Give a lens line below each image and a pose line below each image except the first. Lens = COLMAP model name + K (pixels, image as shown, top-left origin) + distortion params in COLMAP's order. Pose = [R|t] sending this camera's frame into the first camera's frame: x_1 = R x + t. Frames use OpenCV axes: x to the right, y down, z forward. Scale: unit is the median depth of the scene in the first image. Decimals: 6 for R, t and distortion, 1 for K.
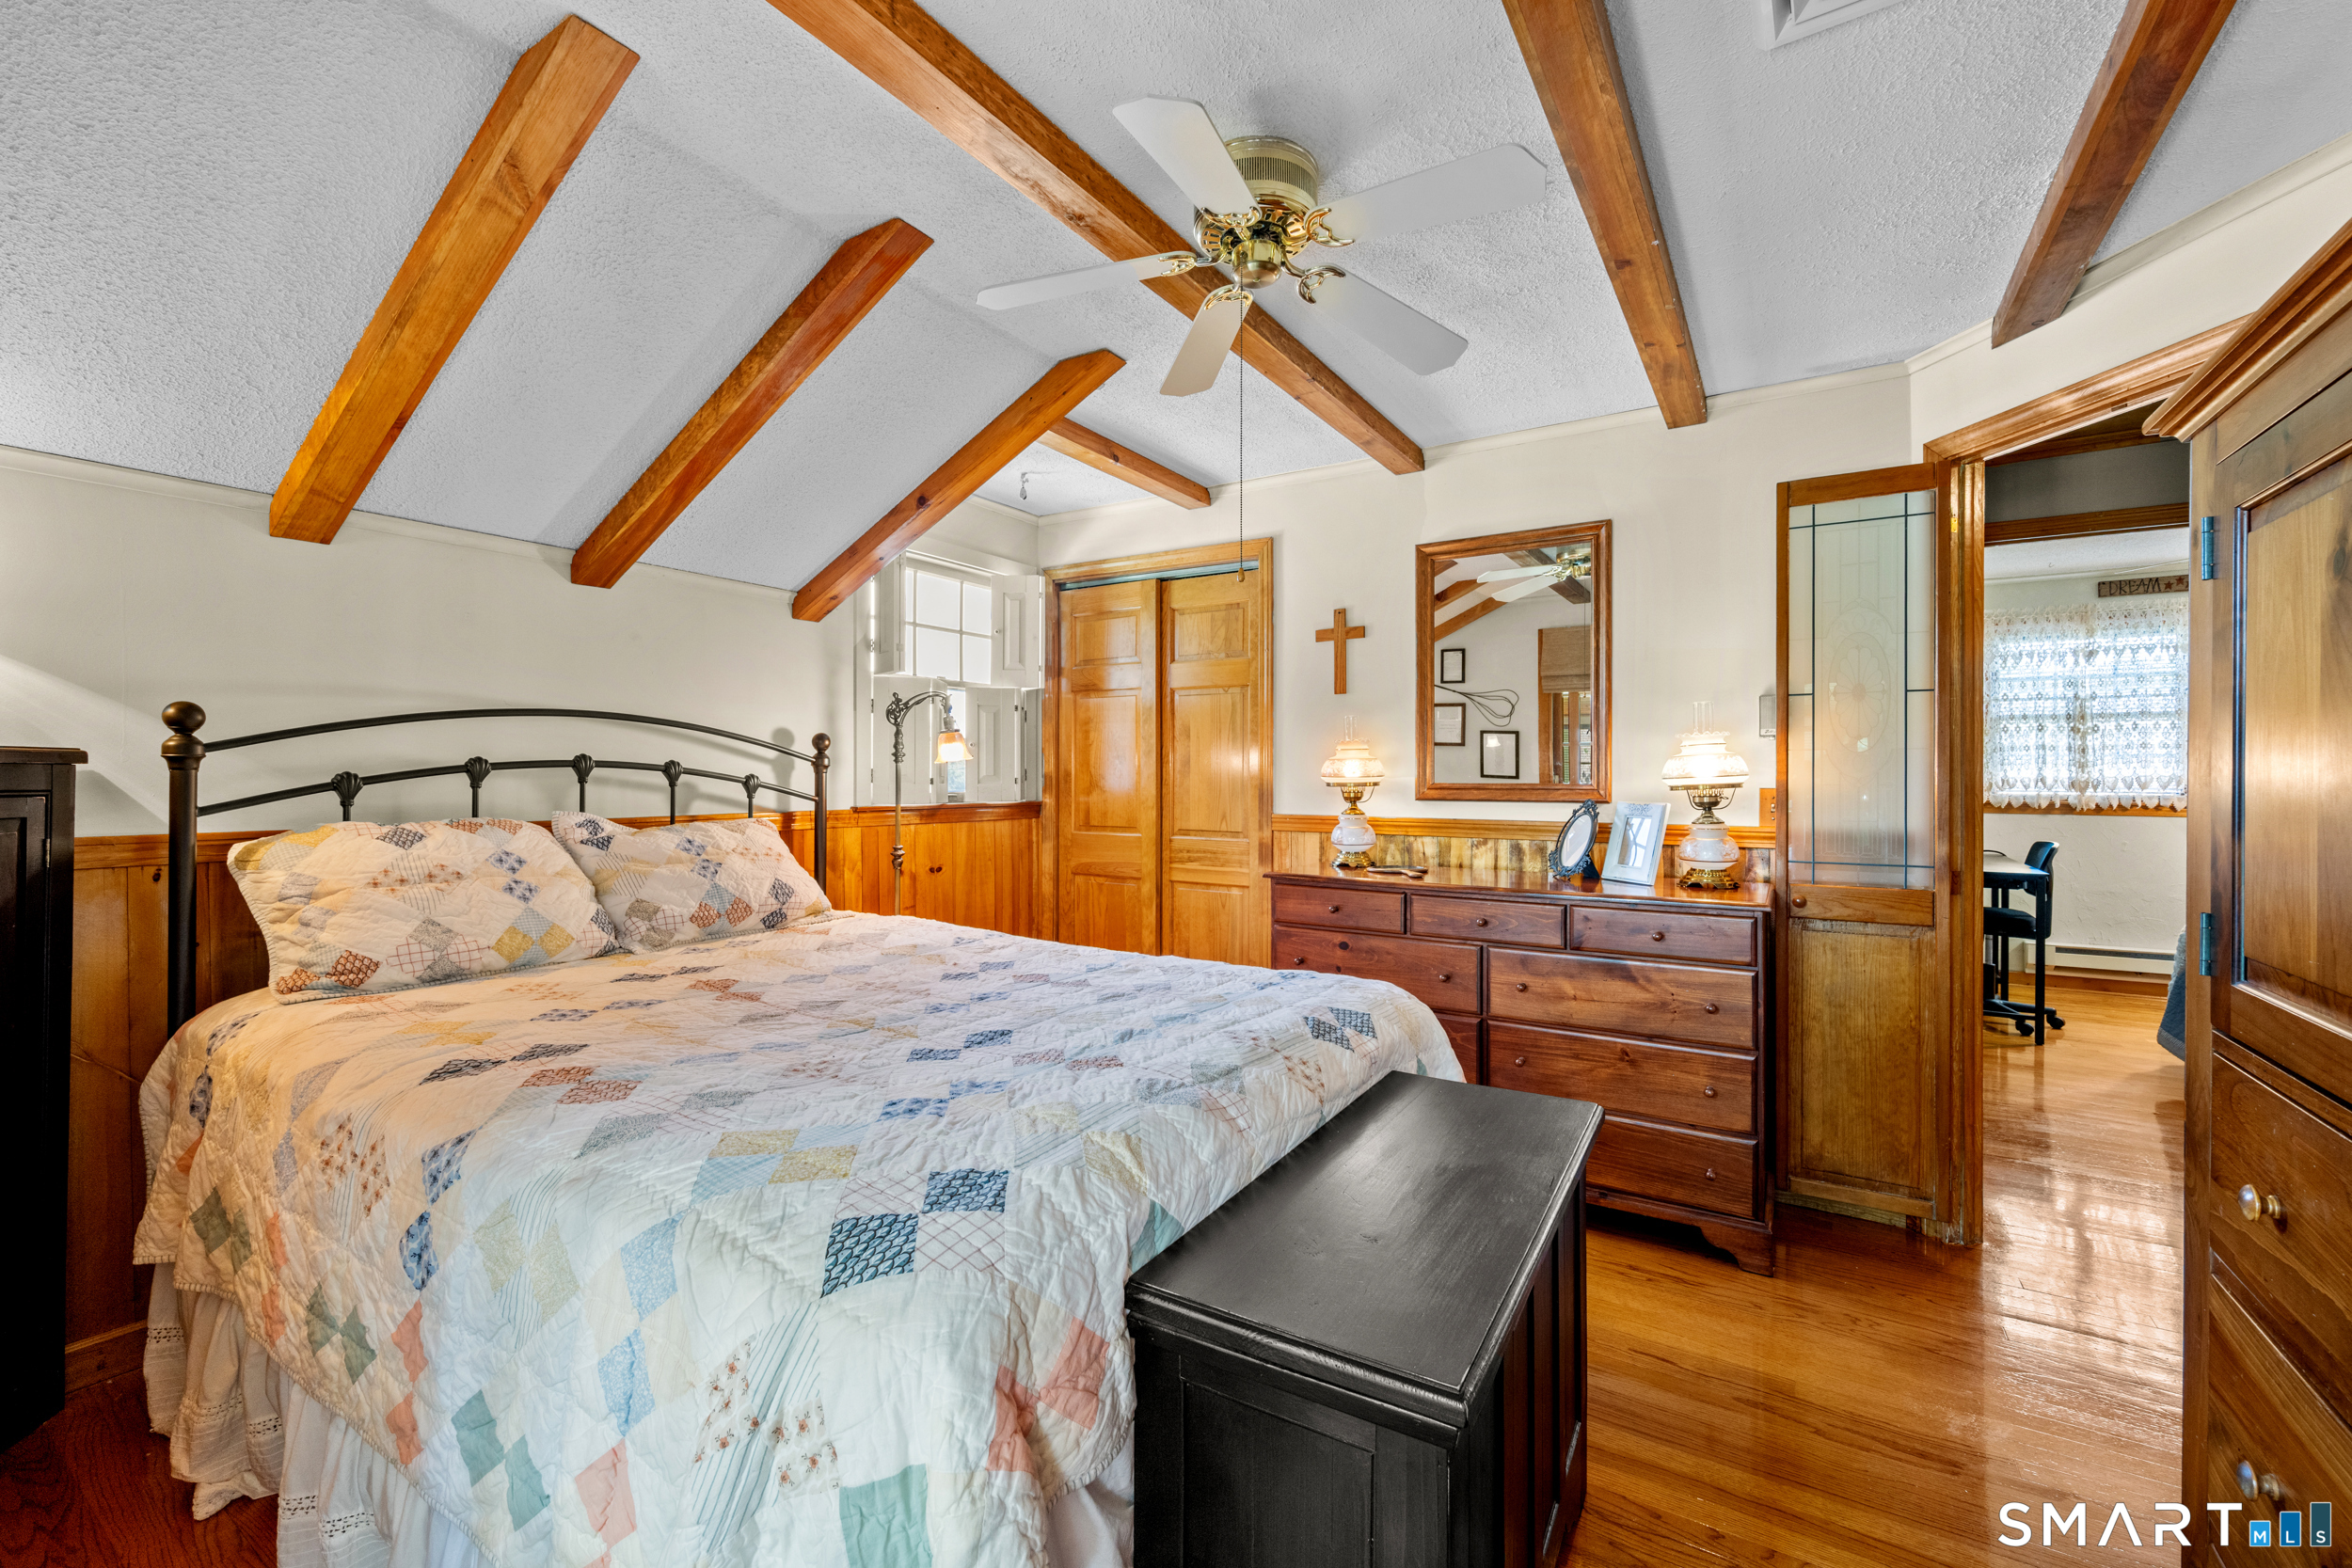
lens RADIAL K [[998.9, 0, 1176.6], [0, 998.9, 775.8], [0, 0, 1]] dist [0.001813, -0.000032]
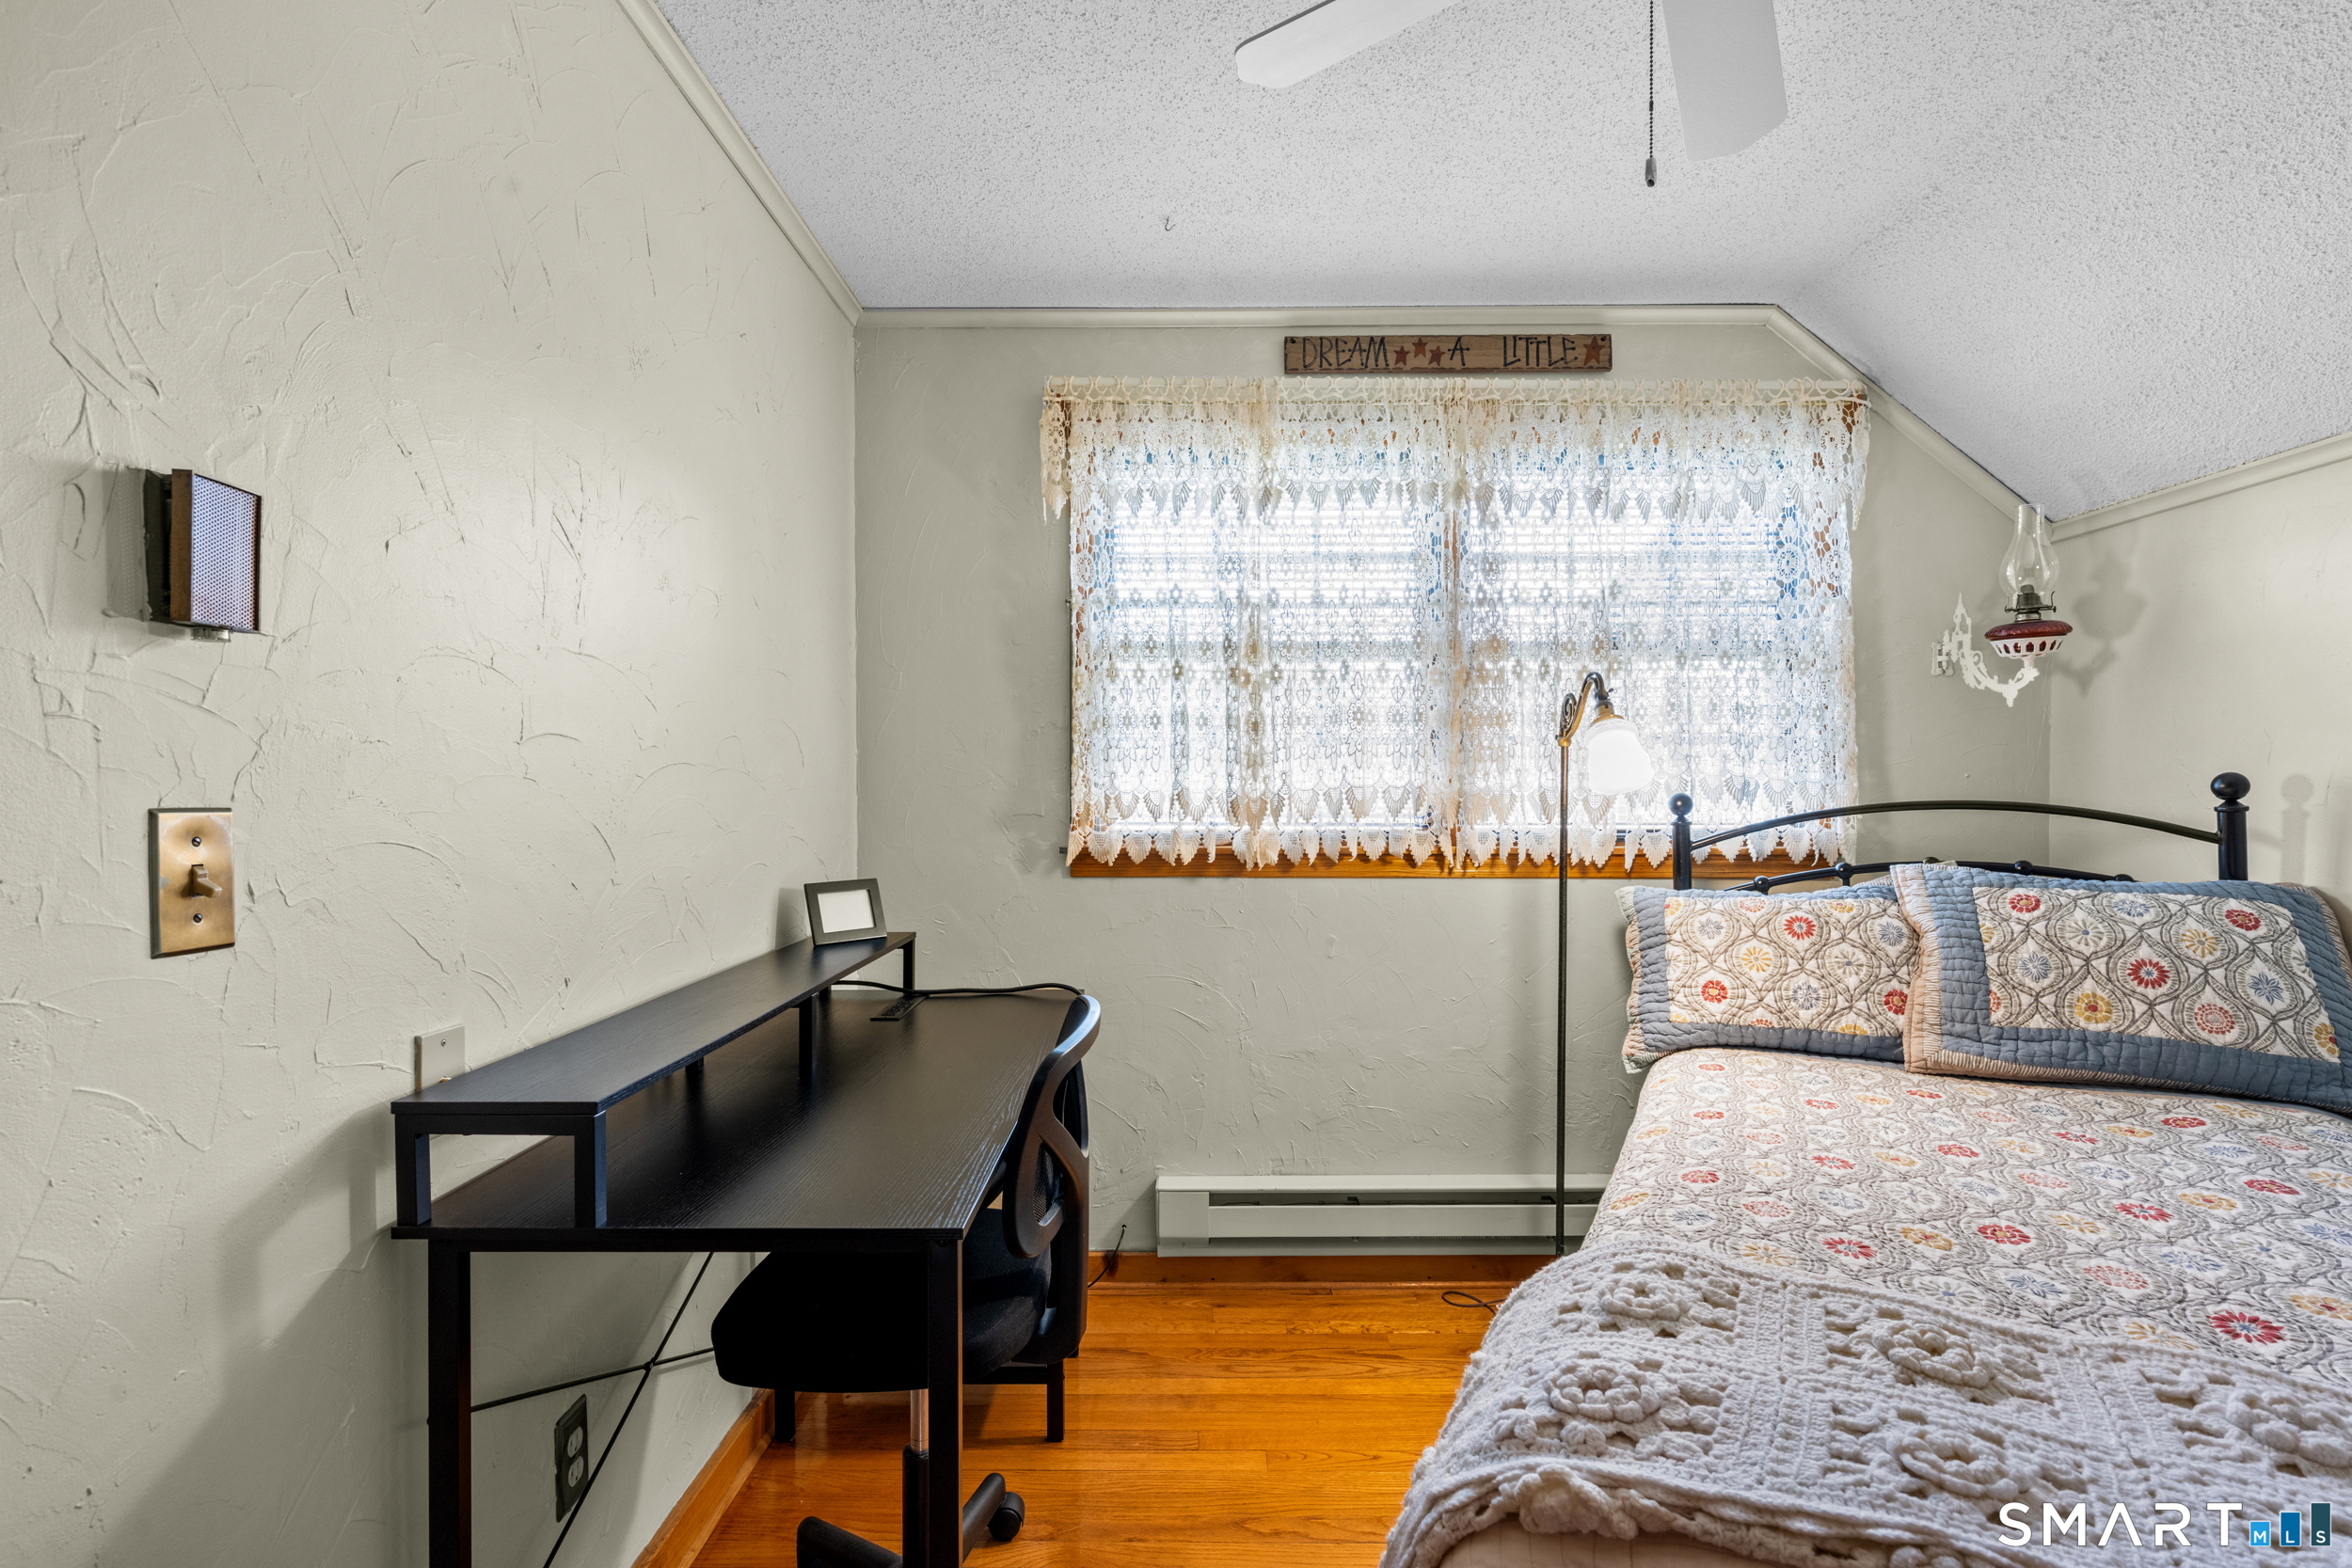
lens RADIAL K [[1082.3, 0, 1175.7], [0, 1082.3, 793.3], [0, 0, 1]] dist [0.002861, -0.001384]
pose [[0.850362, -0.001698, 0.526195, 0.636461], [0.001838, 0.999998, 0.000258, 0.002741], [-0.526195, 0.000748, 0.850364, 0.628070]]
